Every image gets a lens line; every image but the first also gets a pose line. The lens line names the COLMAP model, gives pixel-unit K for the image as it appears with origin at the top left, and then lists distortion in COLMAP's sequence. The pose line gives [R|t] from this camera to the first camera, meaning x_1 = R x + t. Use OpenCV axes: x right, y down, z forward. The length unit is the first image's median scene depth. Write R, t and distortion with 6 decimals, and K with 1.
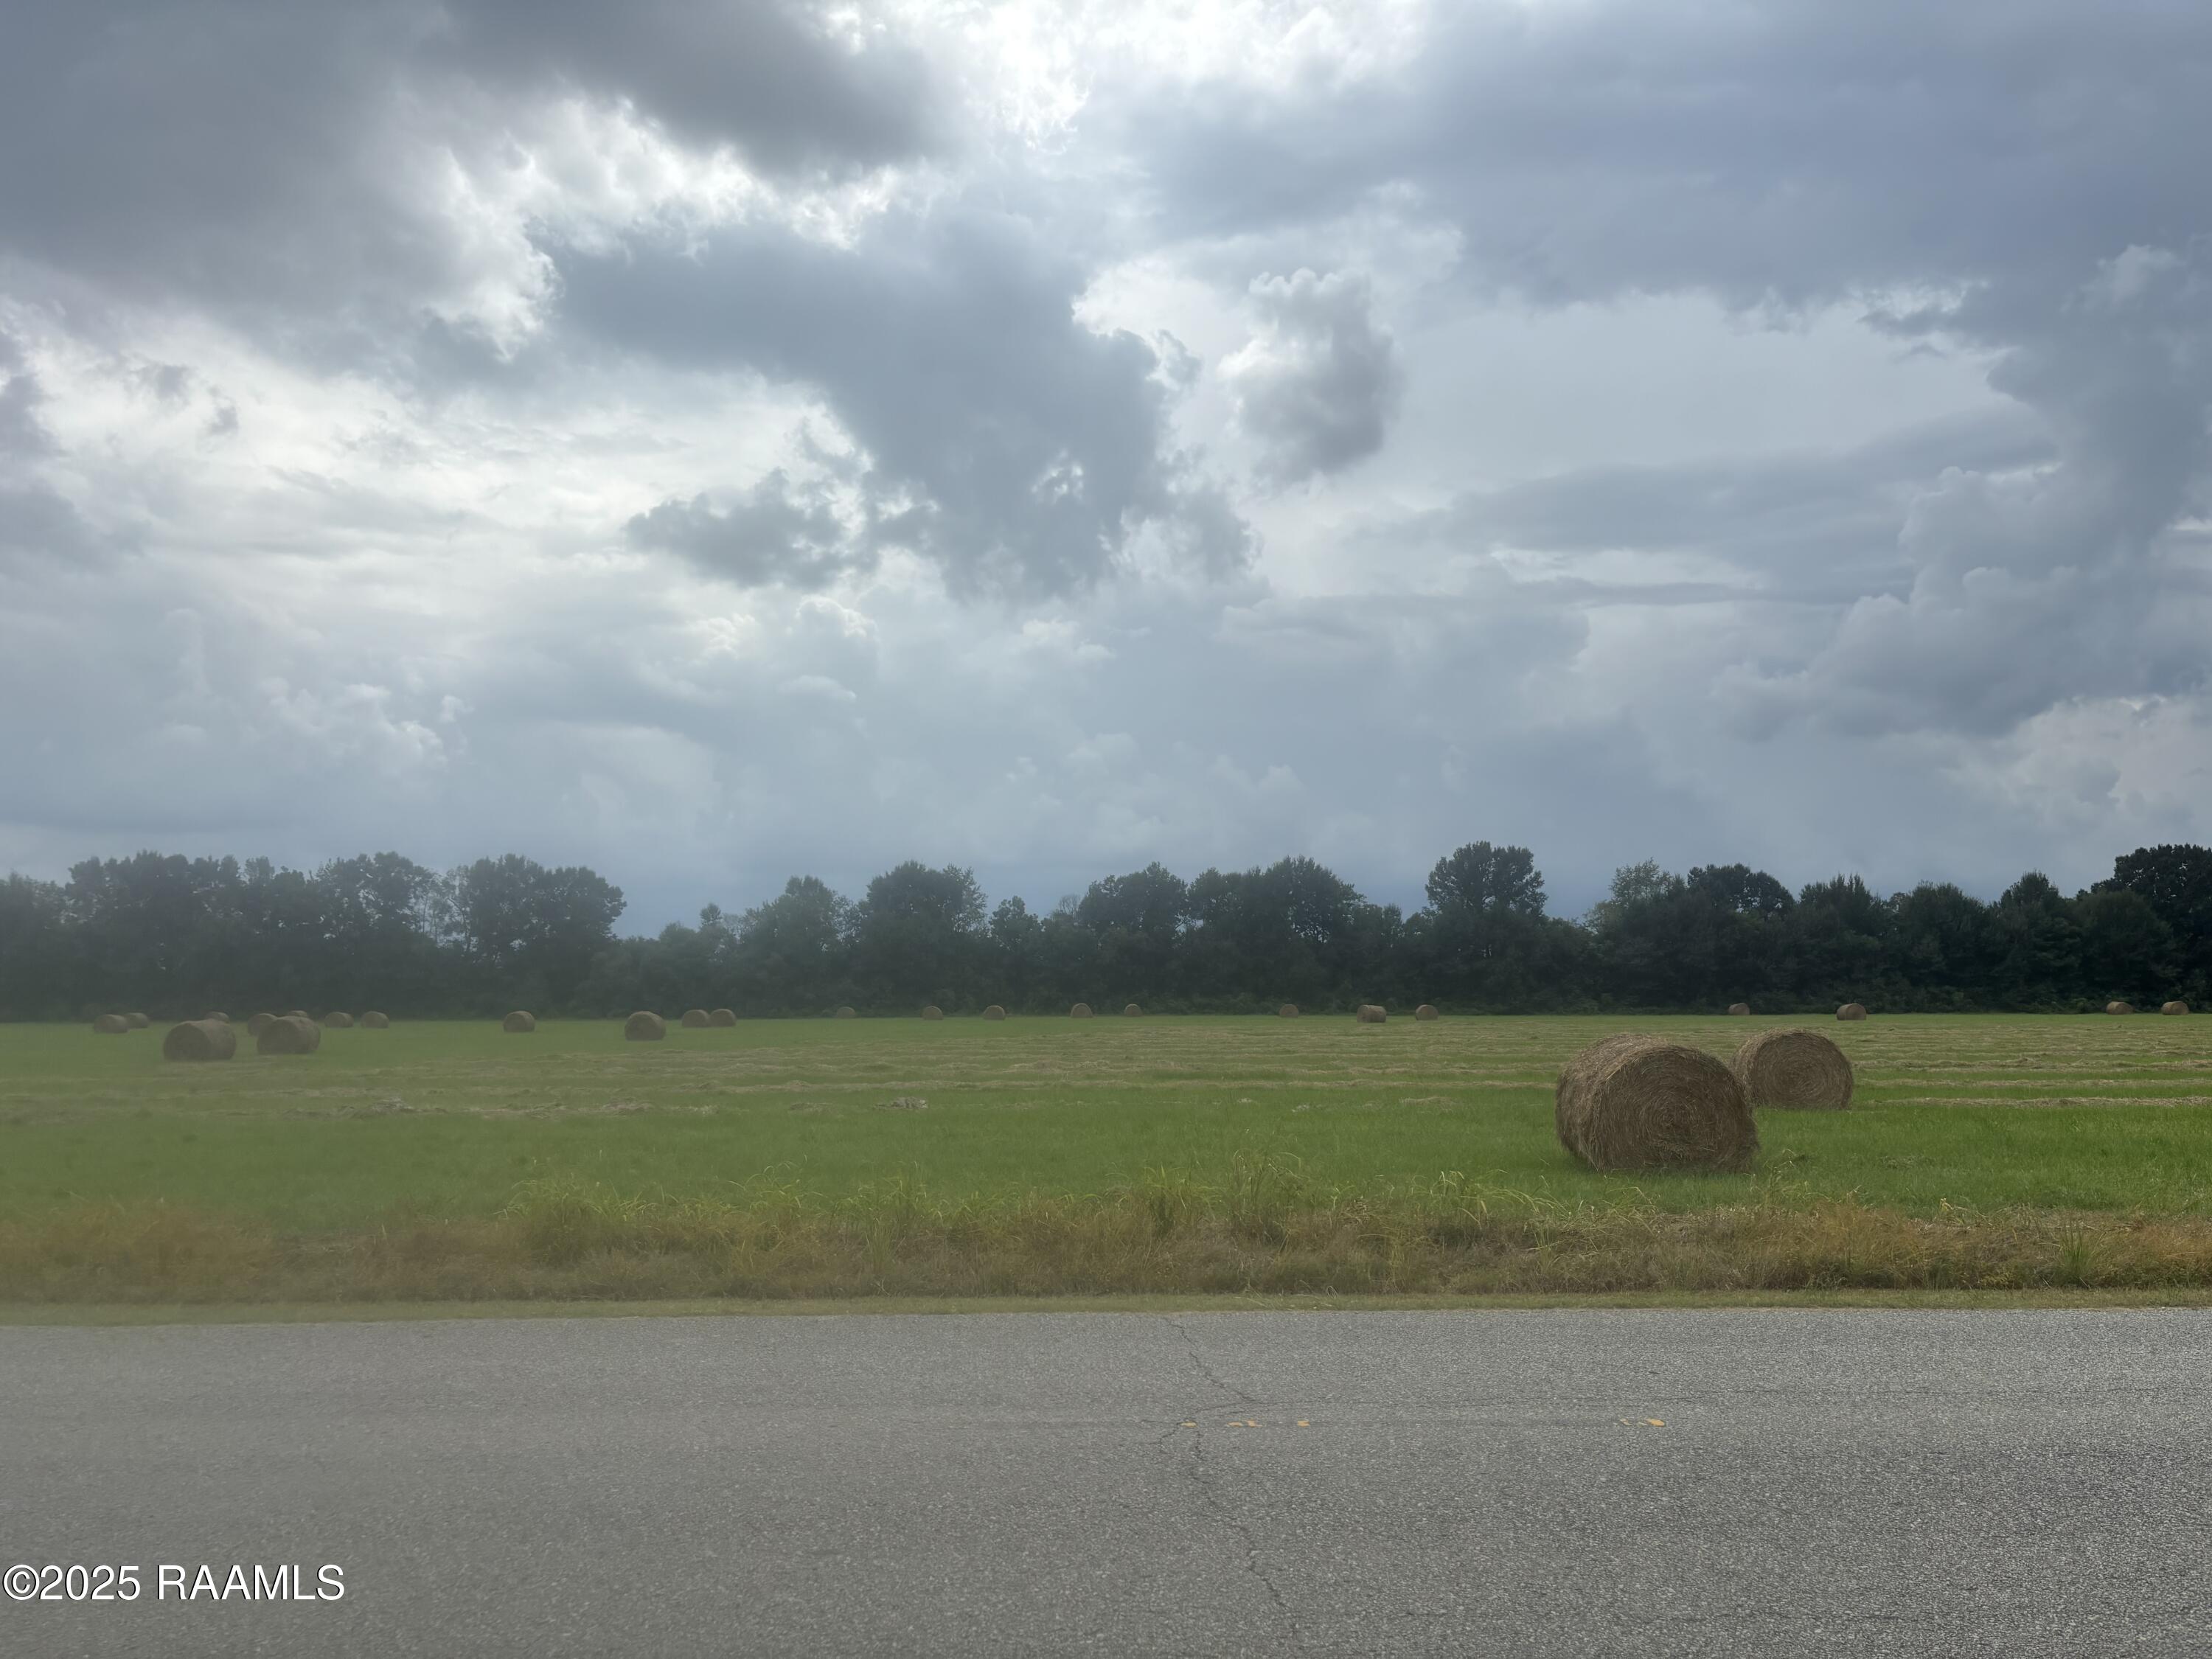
lens RADIAL K [[1866.5, 0, 1106.0], [0, 1866.5, 829.5], [0, 0, 1]] dist [0.053846, -0.005305]
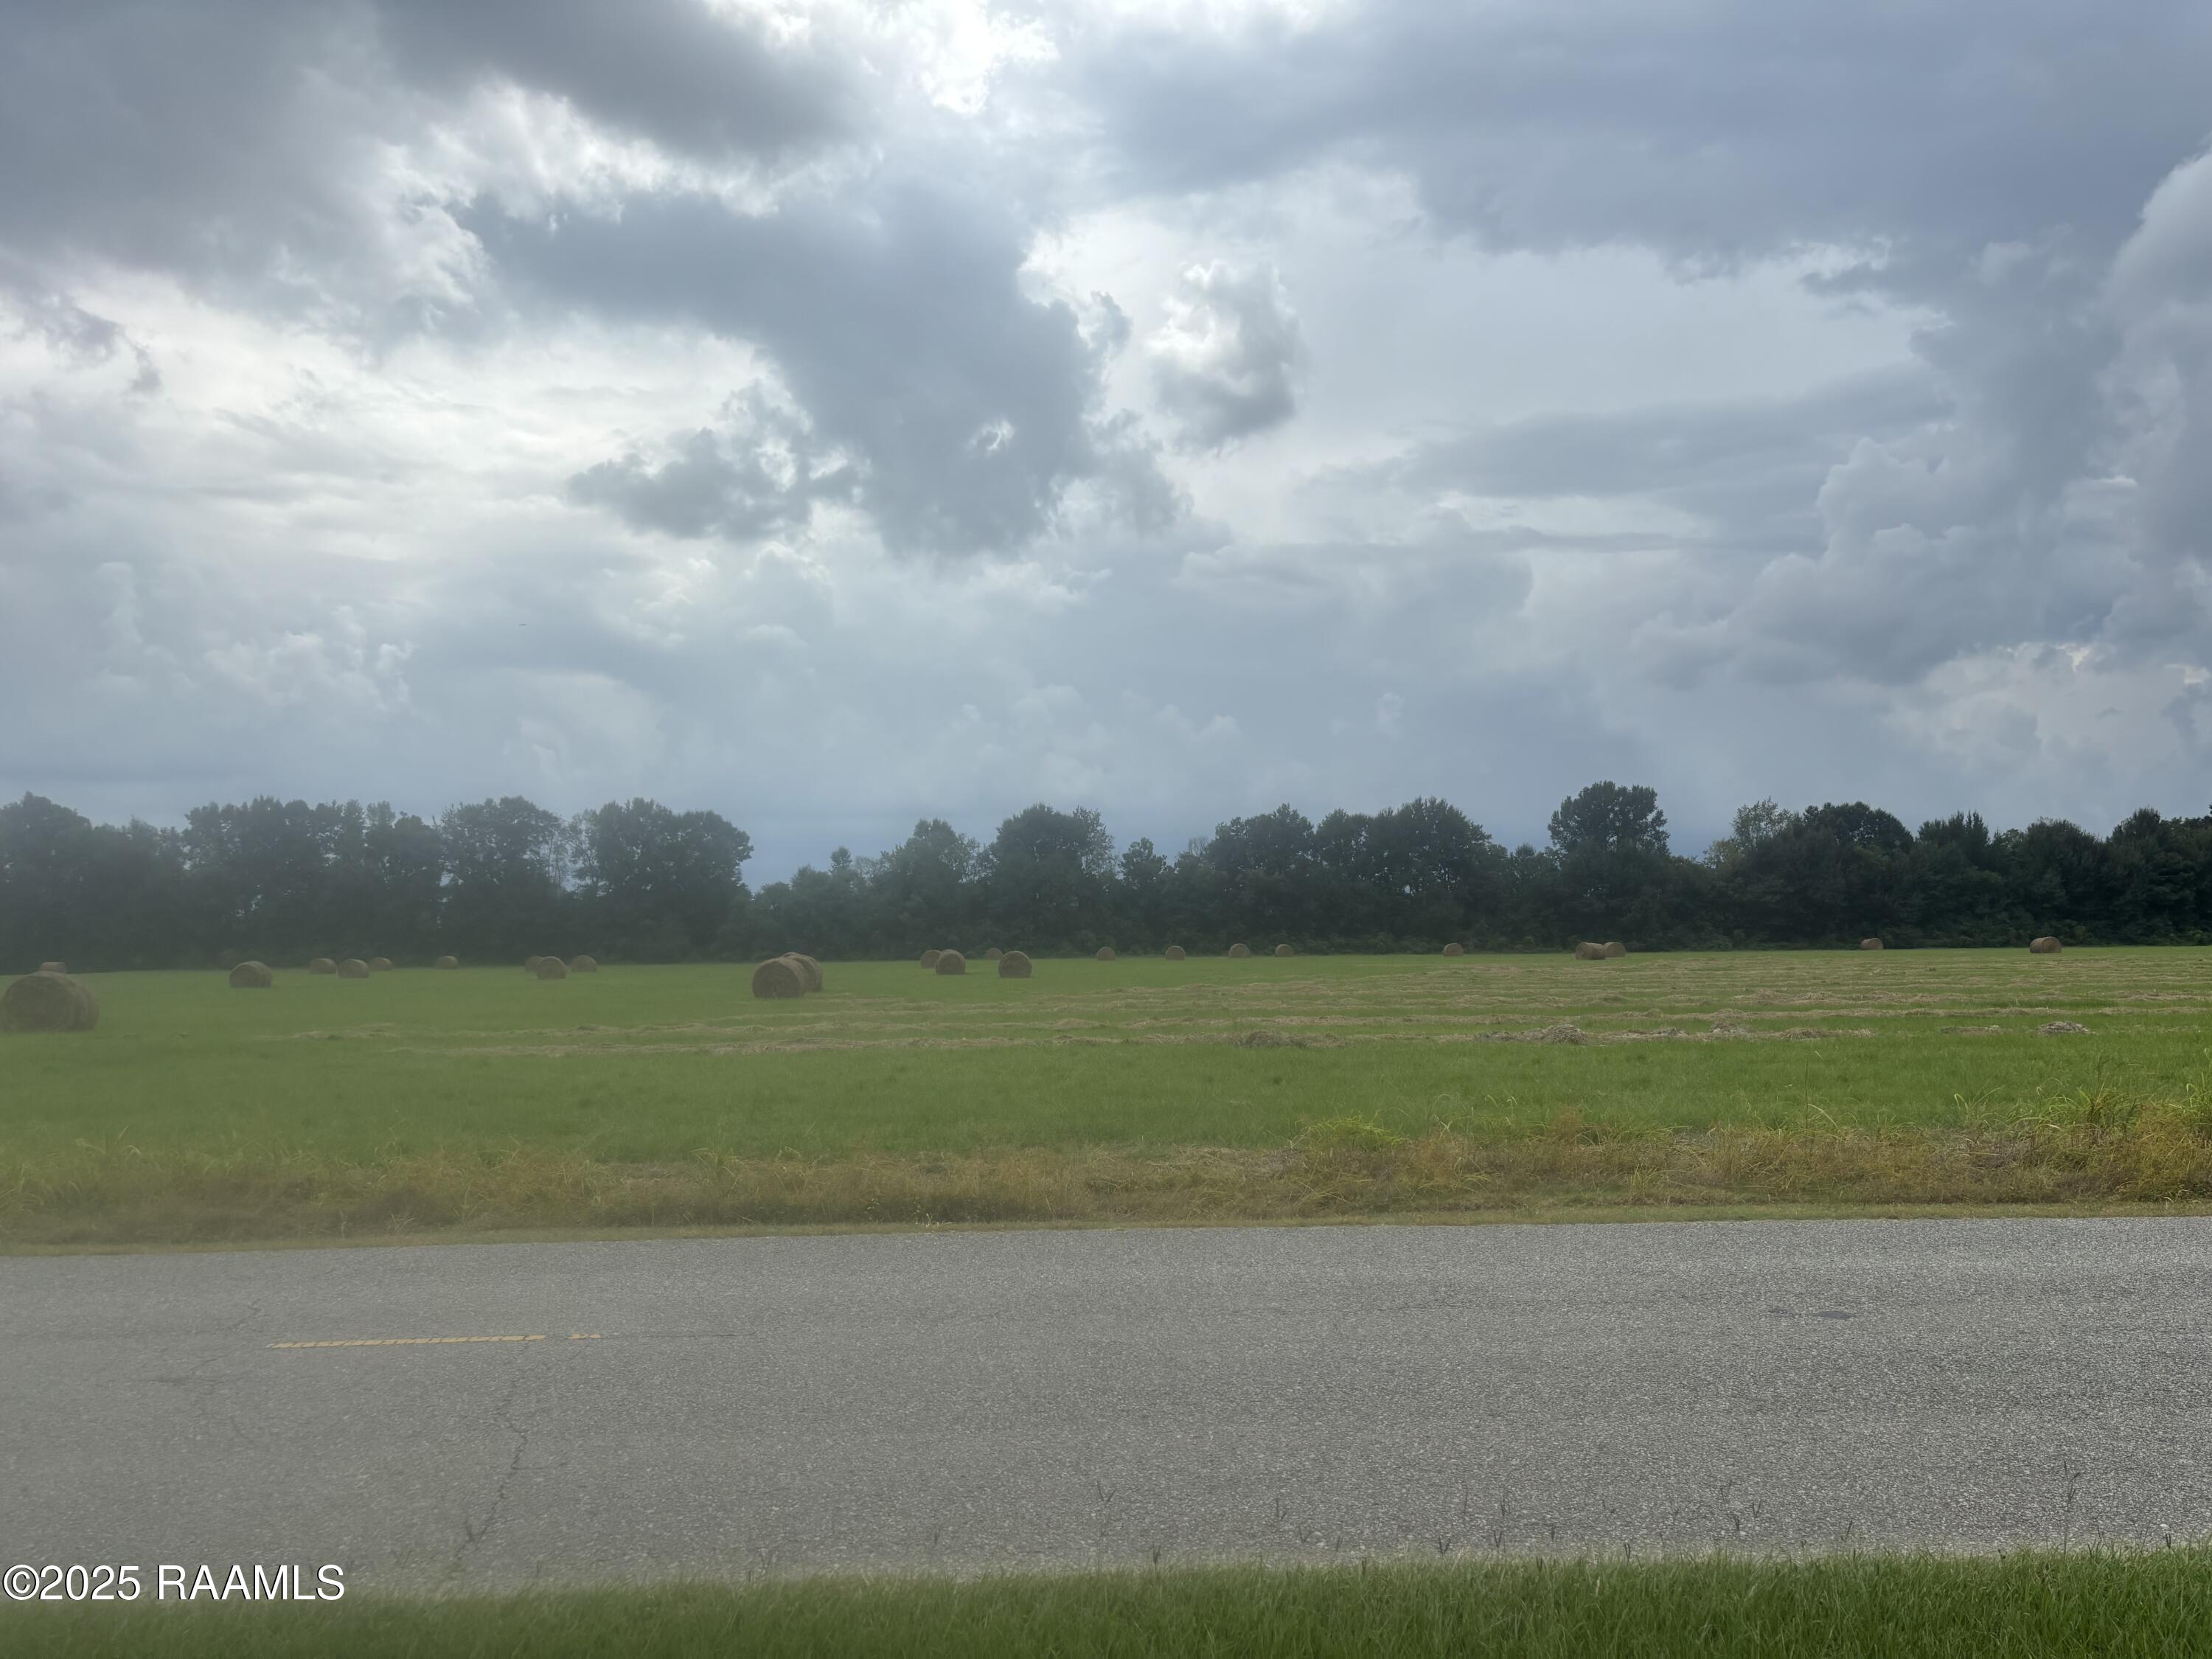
lens RADIAL K [[1805.3, 0, 1106.0], [0, 1805.3, 829.5], [0, 0, 1]] dist [0.075647, -0.071840]
pose [[0.999290, -0.005239, 0.037312, -0.105512], [0.004168, 0.999579, 0.028725, 0.003095], [-0.037446, -0.028549, 0.998891, 0.027437]]
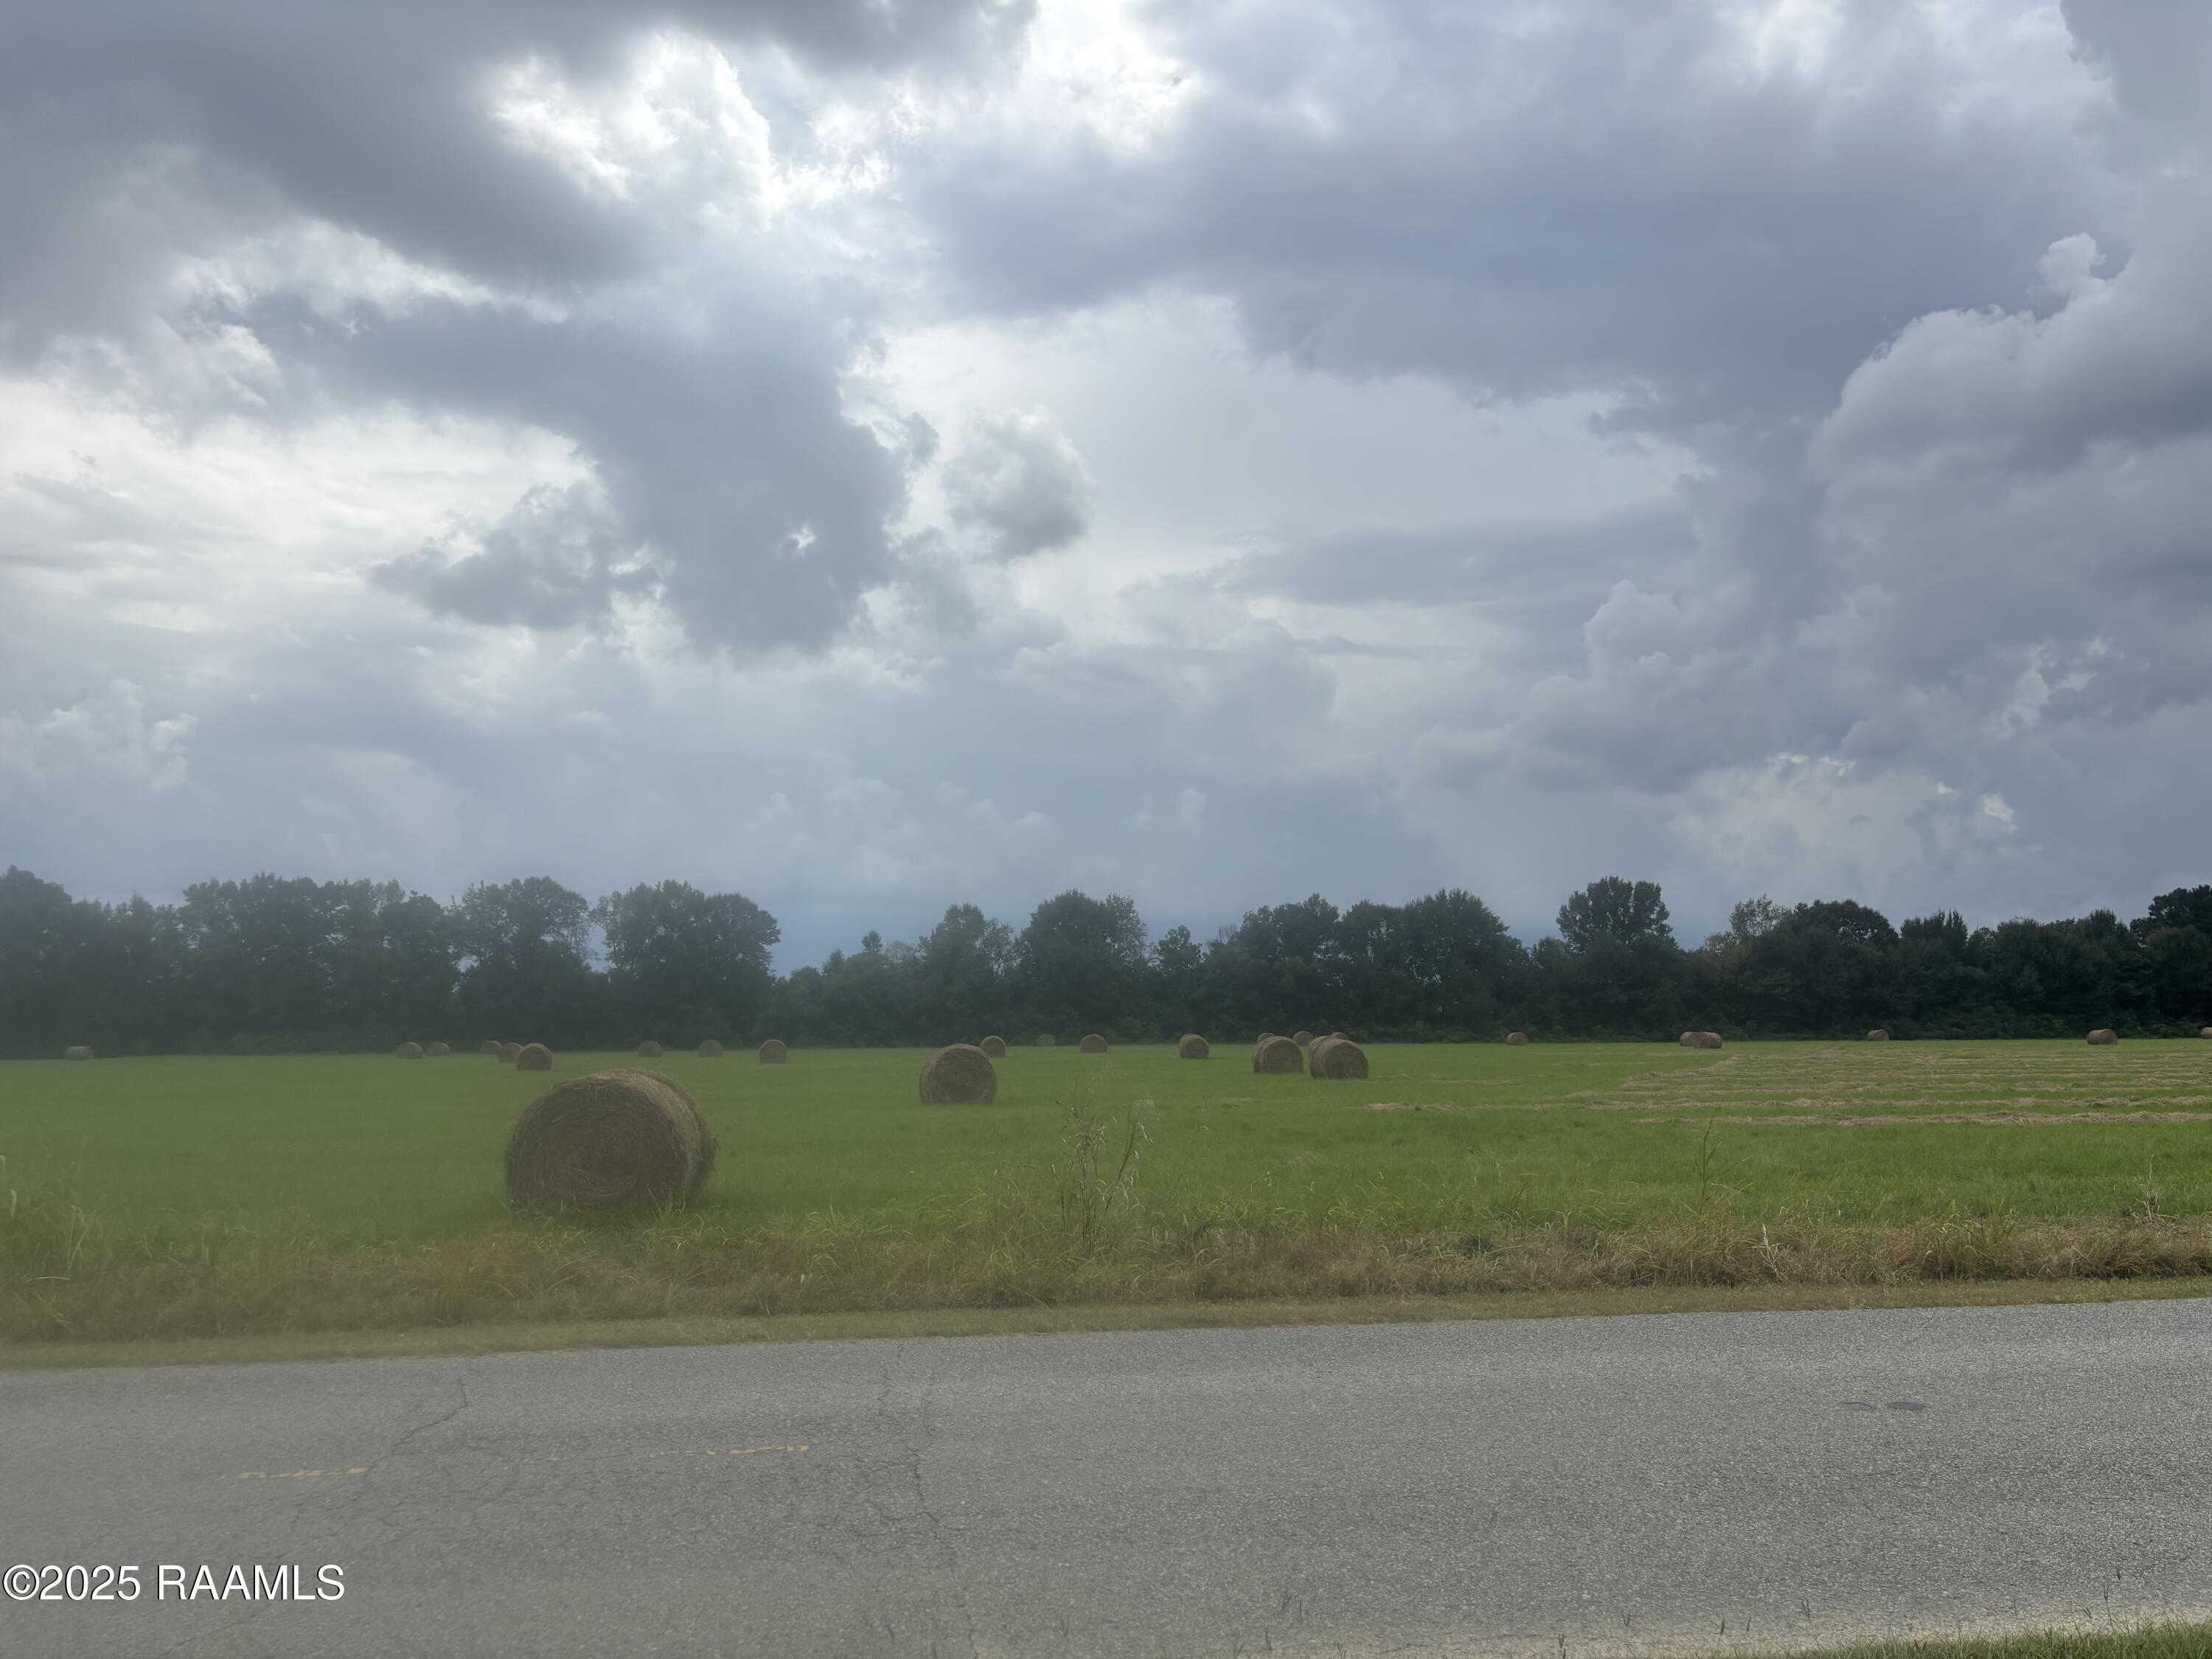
lens RADIAL K [[1805.3, 0, 1106.0], [0, 1805.3, 829.5], [0, 0, 1]] dist [0.075647, -0.071840]
pose [[0.989885, 0.013133, 0.141260, -0.225648], [-0.010086, 0.999701, -0.022268, 0.005635], [-0.141510, 0.020618, 0.989722, 0.029689]]
